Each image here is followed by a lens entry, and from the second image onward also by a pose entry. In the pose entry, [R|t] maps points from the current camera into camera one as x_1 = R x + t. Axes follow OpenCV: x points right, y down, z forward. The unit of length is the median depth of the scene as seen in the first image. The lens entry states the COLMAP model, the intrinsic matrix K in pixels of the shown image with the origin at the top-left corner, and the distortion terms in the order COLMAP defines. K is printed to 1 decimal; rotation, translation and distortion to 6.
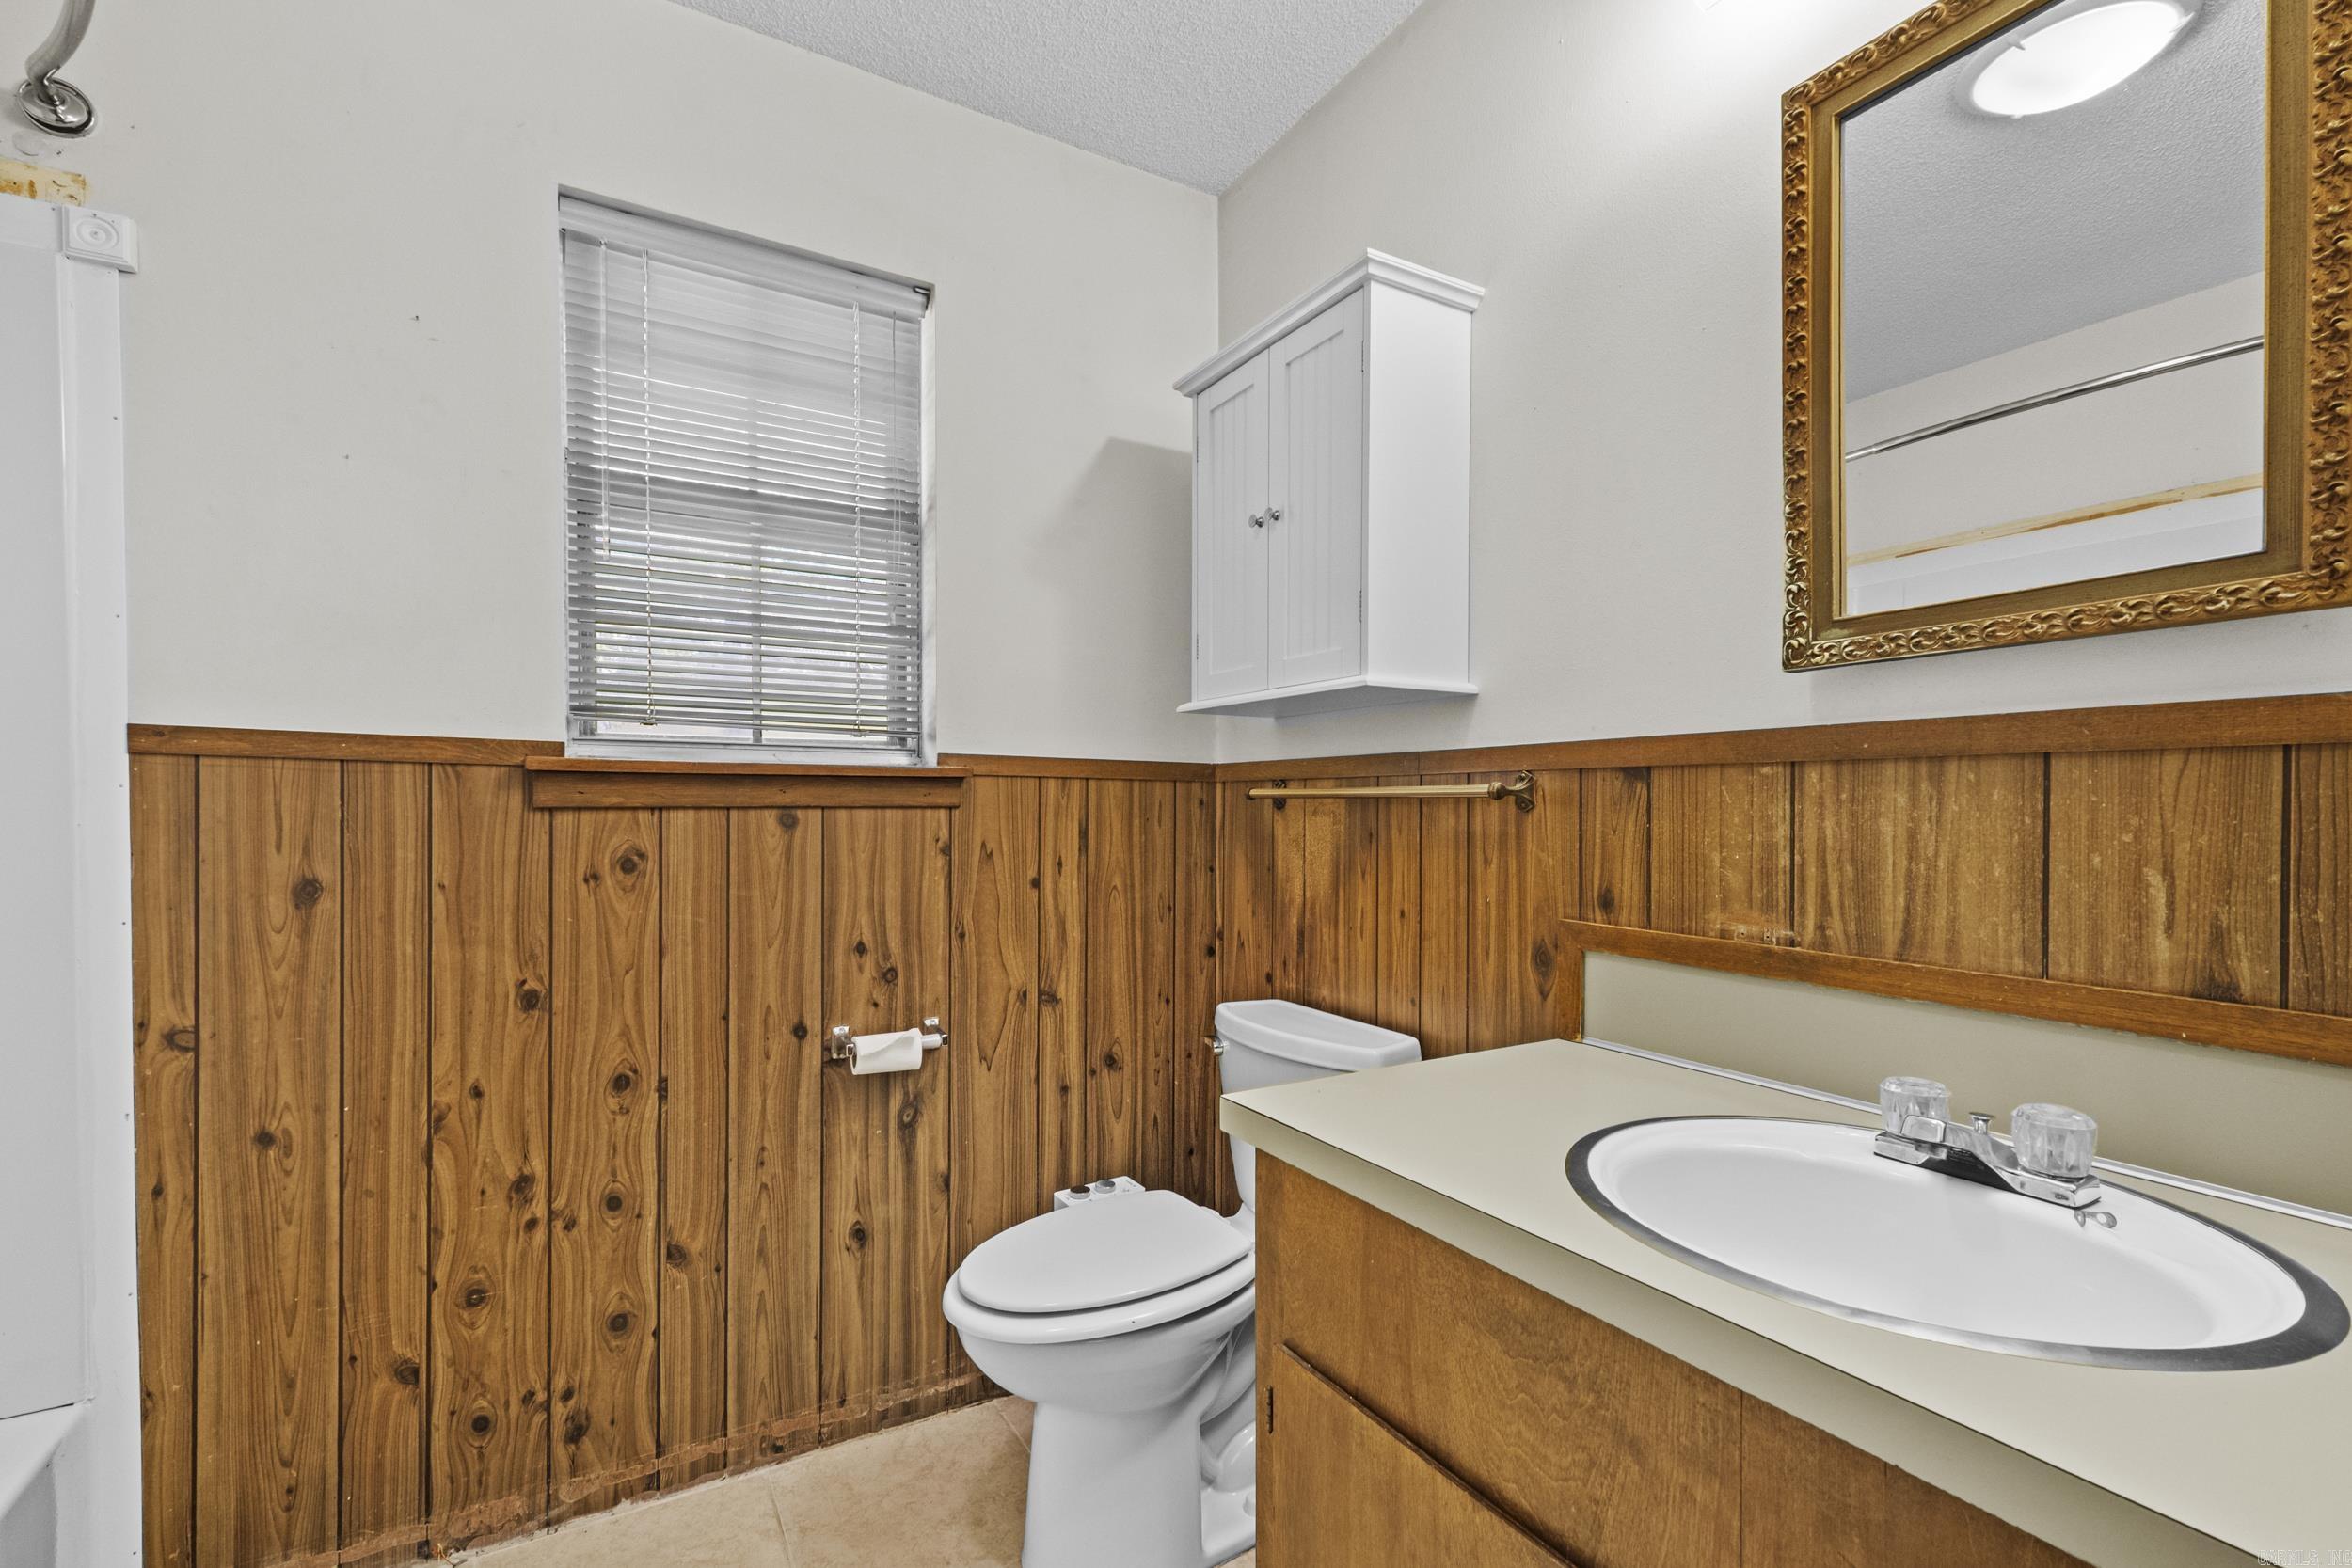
lens RADIAL K [[1038.4, 0, 1172.4], [0, 1038.4, 828.3], [0, 0, 1]] dist [0.007345, 0.000767]
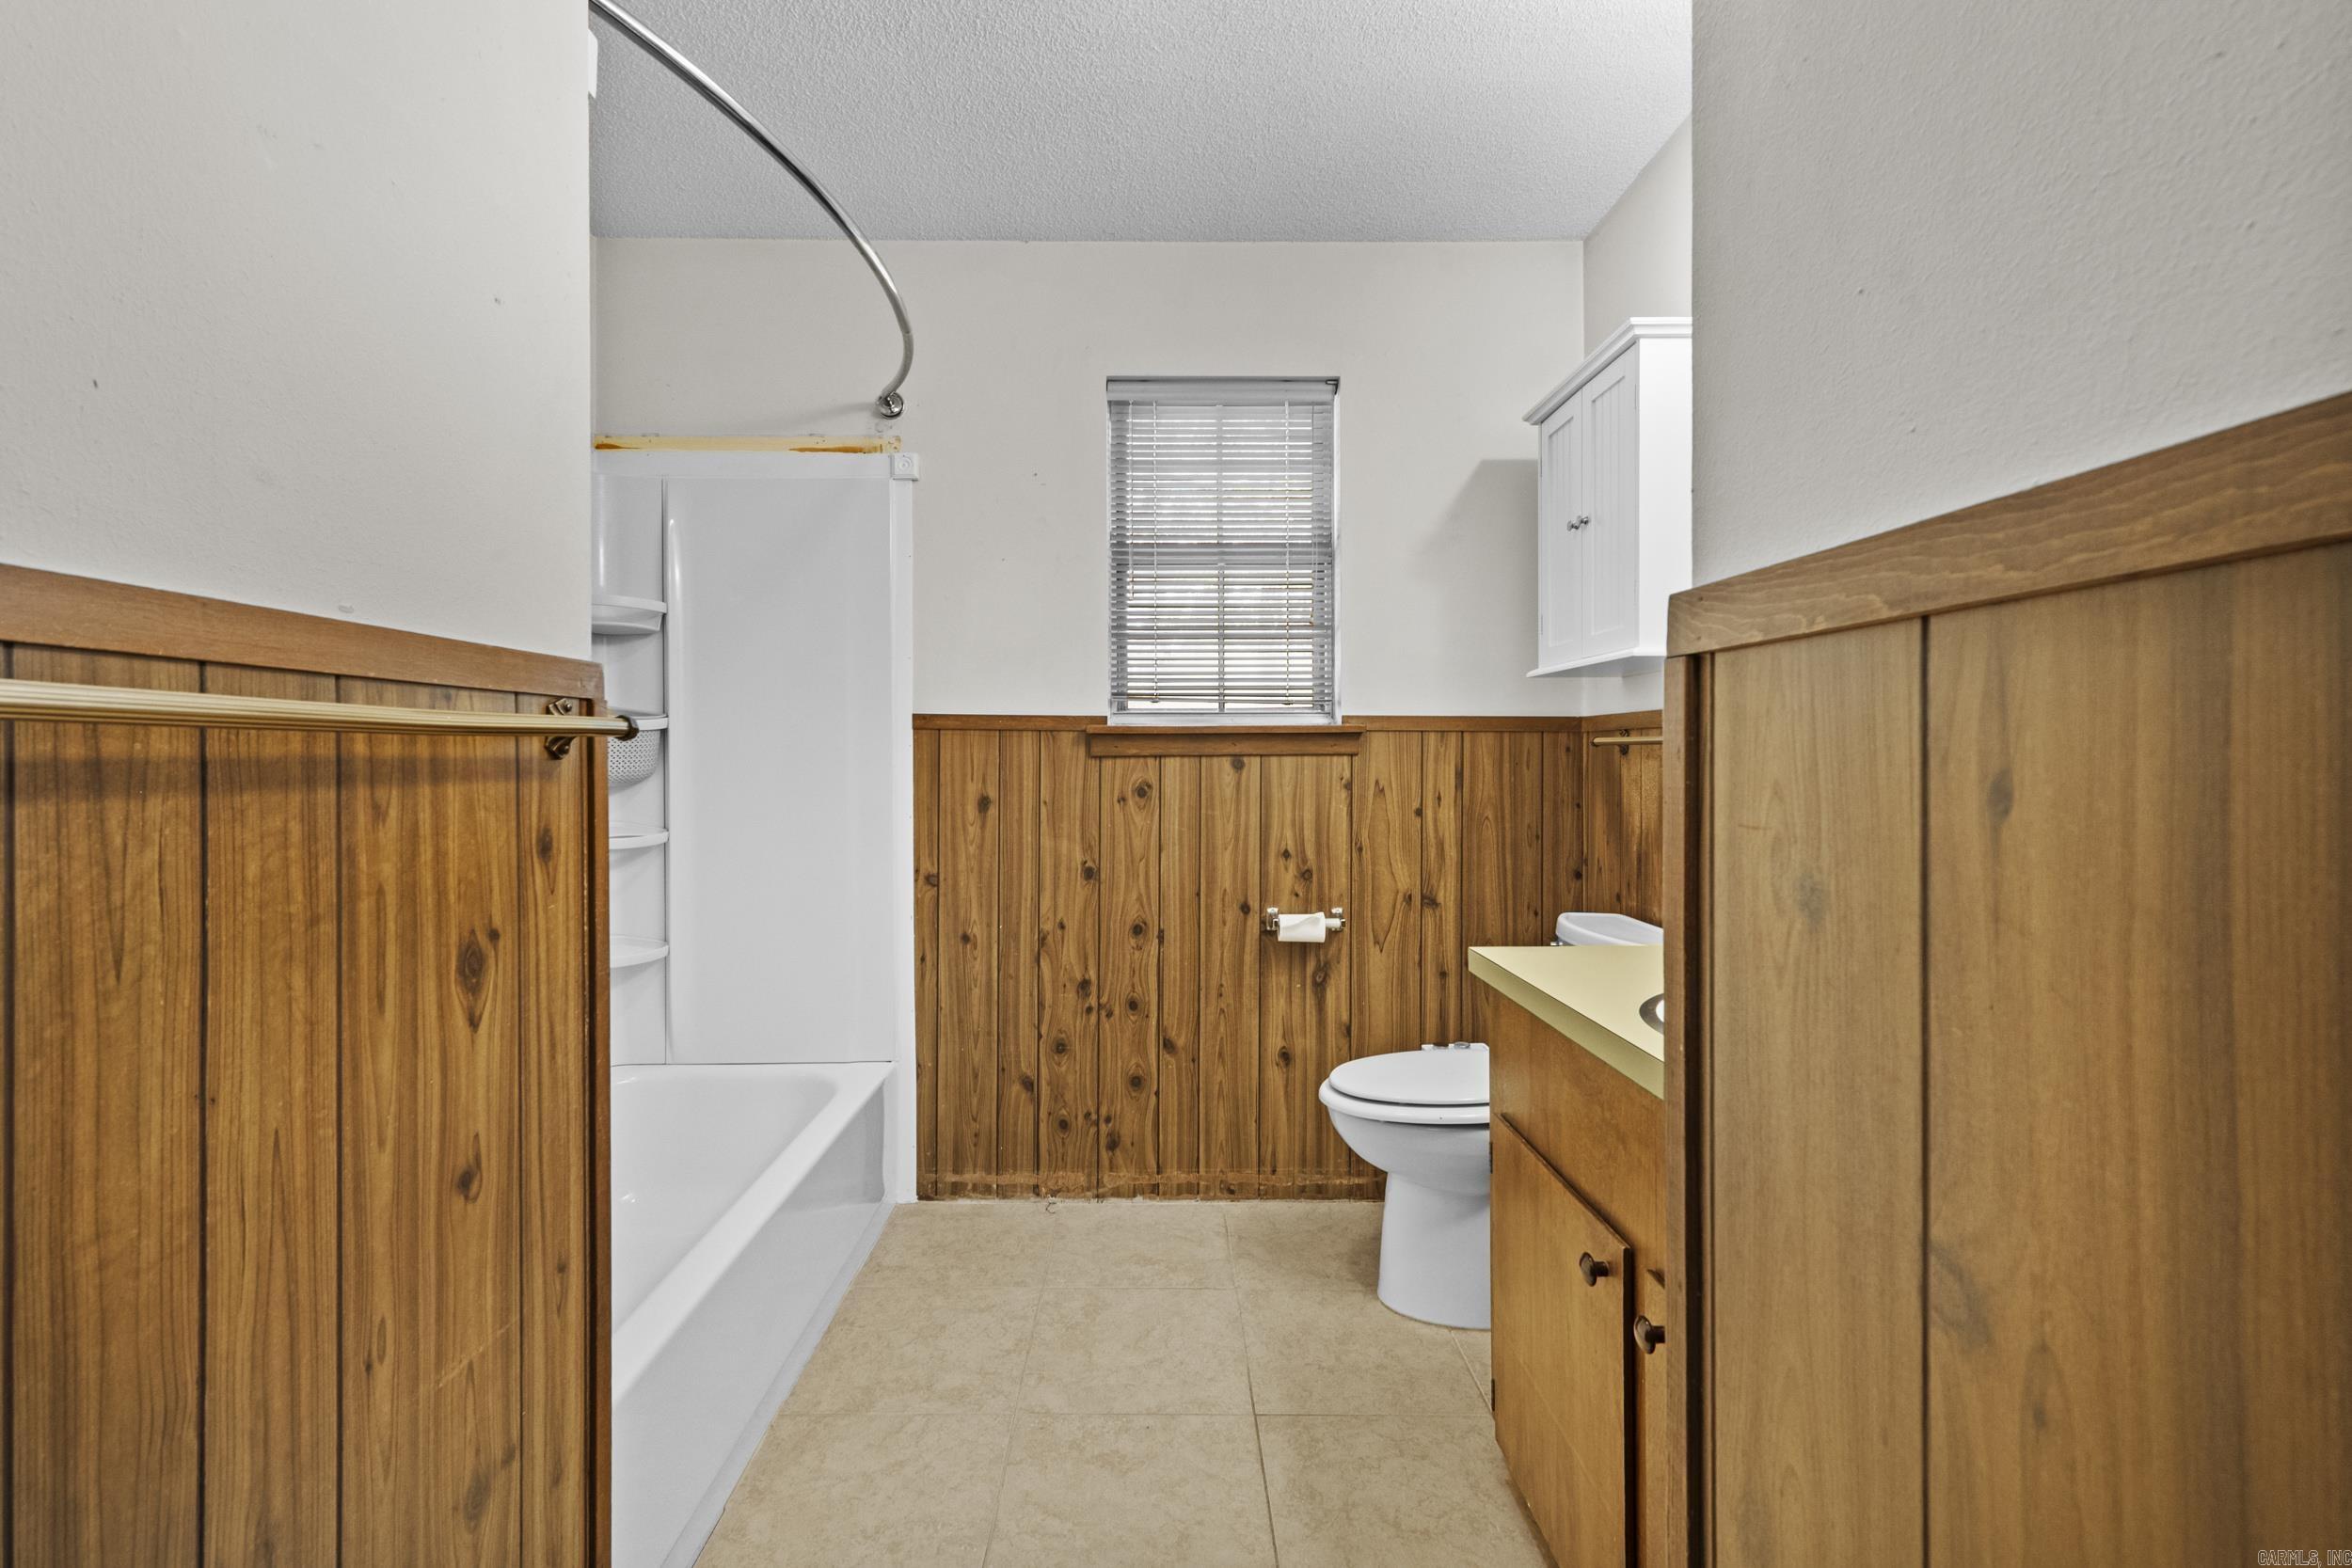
lens RADIAL K [[1011.0, 0, 1159.9], [0, 1011.0, 770.3], [0, 0, 1]] dist [0.006697, 0.000587]
pose [[0.870336, 0.000632, -0.492459, 0.247393], [-0.004706, 0.999964, -0.007032, 0.012211], [0.492437, 0.008438, 0.870307, -0.310661]]
